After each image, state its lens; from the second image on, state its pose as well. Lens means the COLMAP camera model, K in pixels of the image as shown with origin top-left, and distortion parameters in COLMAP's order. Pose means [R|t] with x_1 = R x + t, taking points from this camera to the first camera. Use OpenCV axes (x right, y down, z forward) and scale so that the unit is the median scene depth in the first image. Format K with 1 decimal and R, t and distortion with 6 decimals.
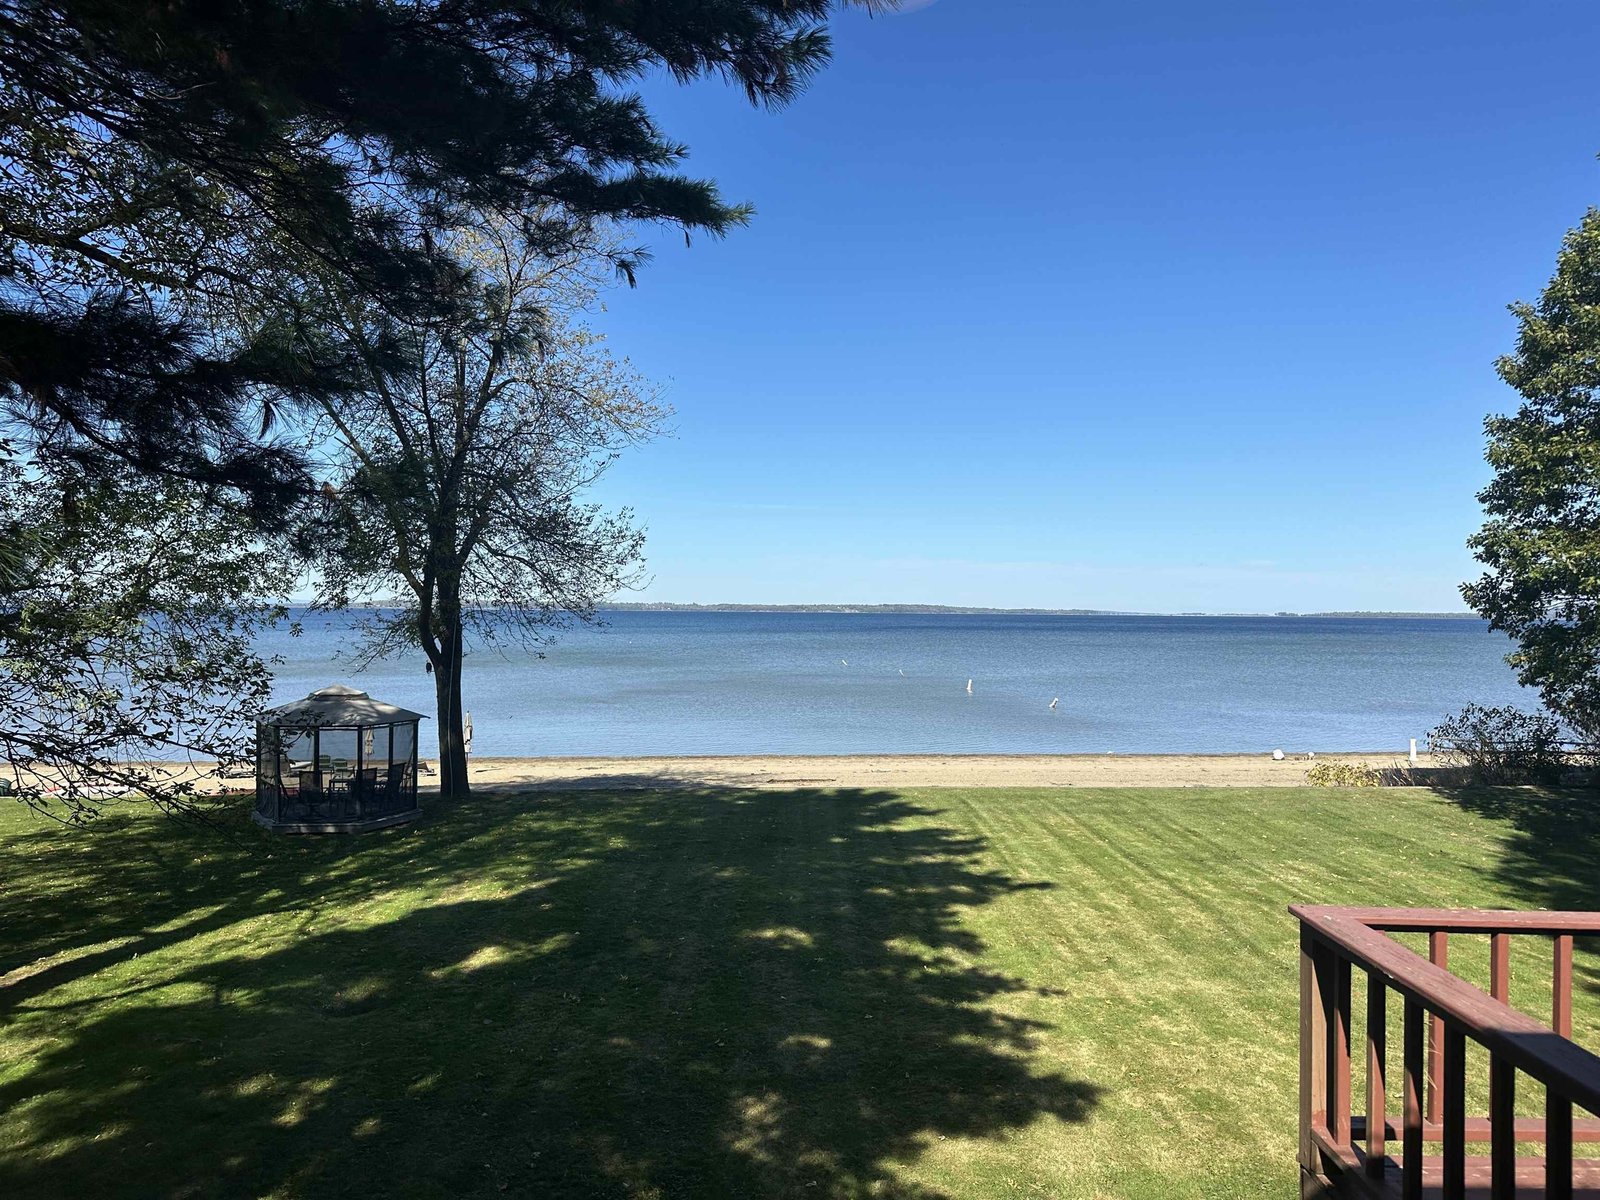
lens RADIAL K [[1109.9, 0, 800.0], [0, 1109.9, 600.0], [0, 0, 1]] dist [0.085571, -0.115059]
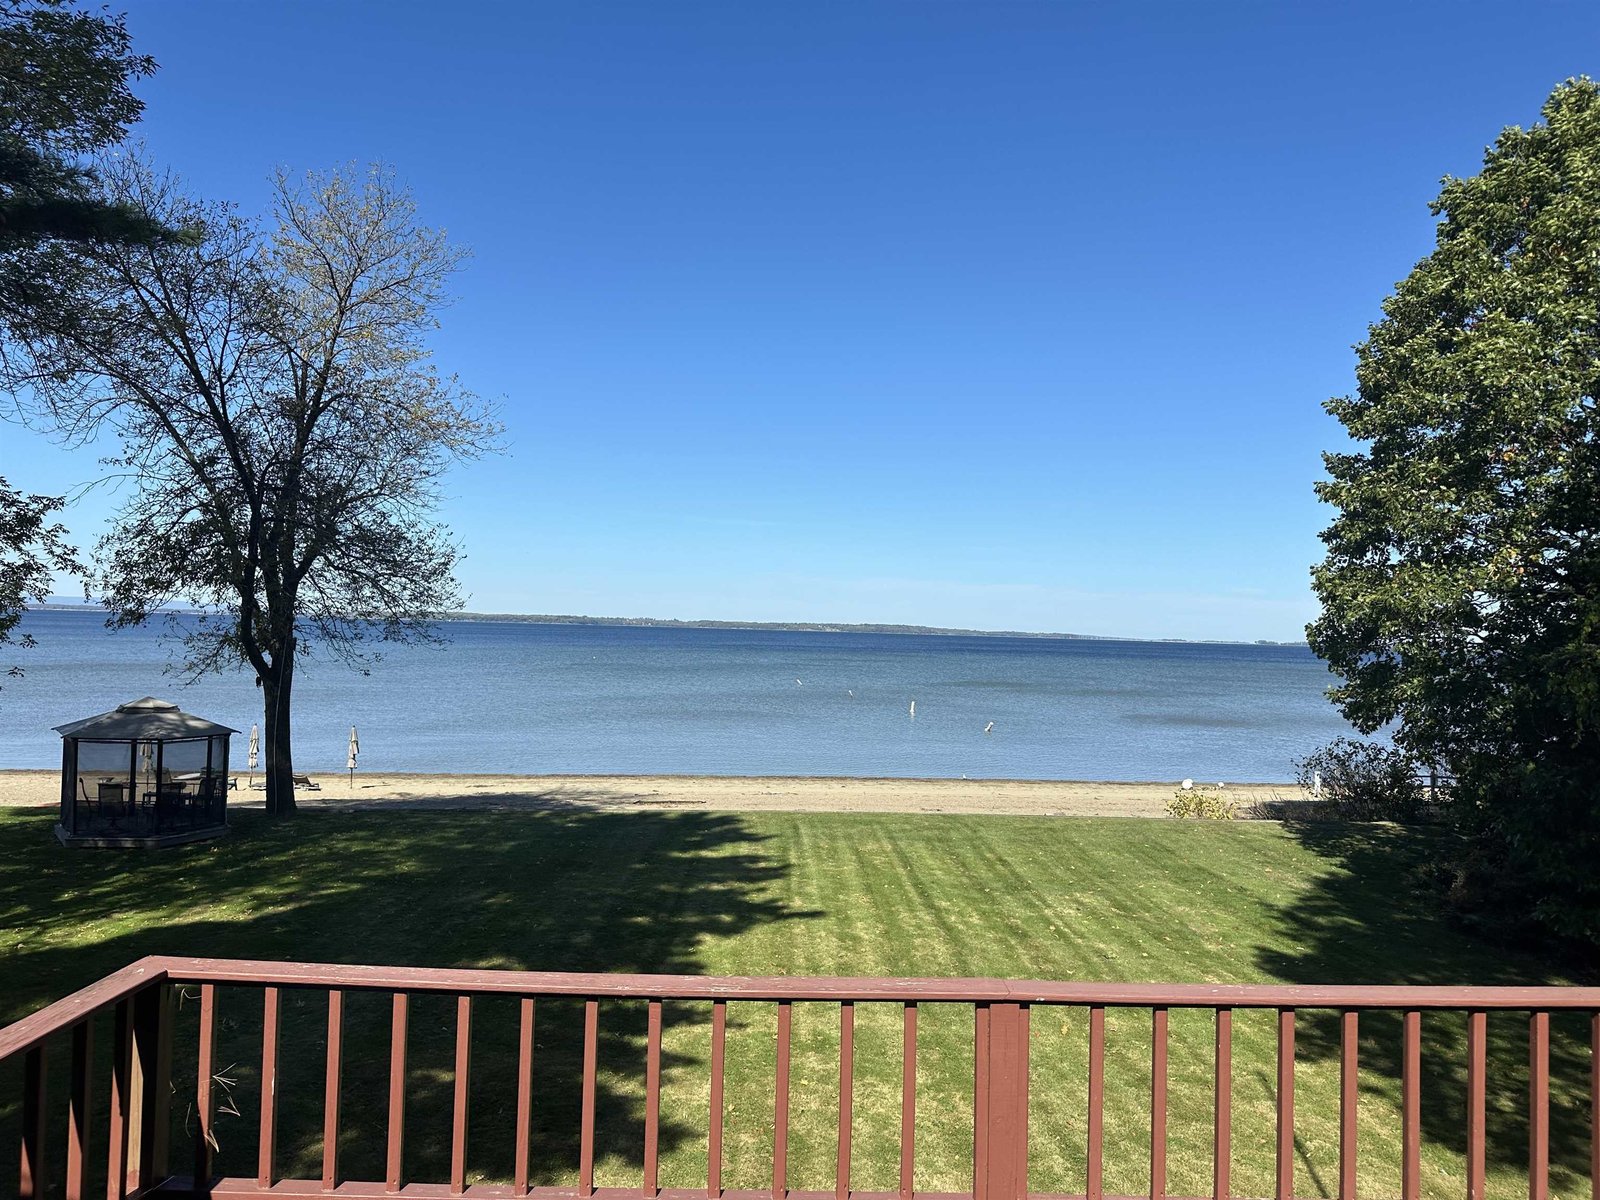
lens RADIAL K [[1109.9, 0, 800.0], [0, 1109.9, 600.0], [0, 0, 1]] dist [0.085571, -0.115059]
pose [[0.999725, 0.021580, 0.009194, 0.148990], [-0.021431, 0.999641, -0.016073, -0.007005], [-0.009537, 0.015871, 0.999829, 0.000763]]
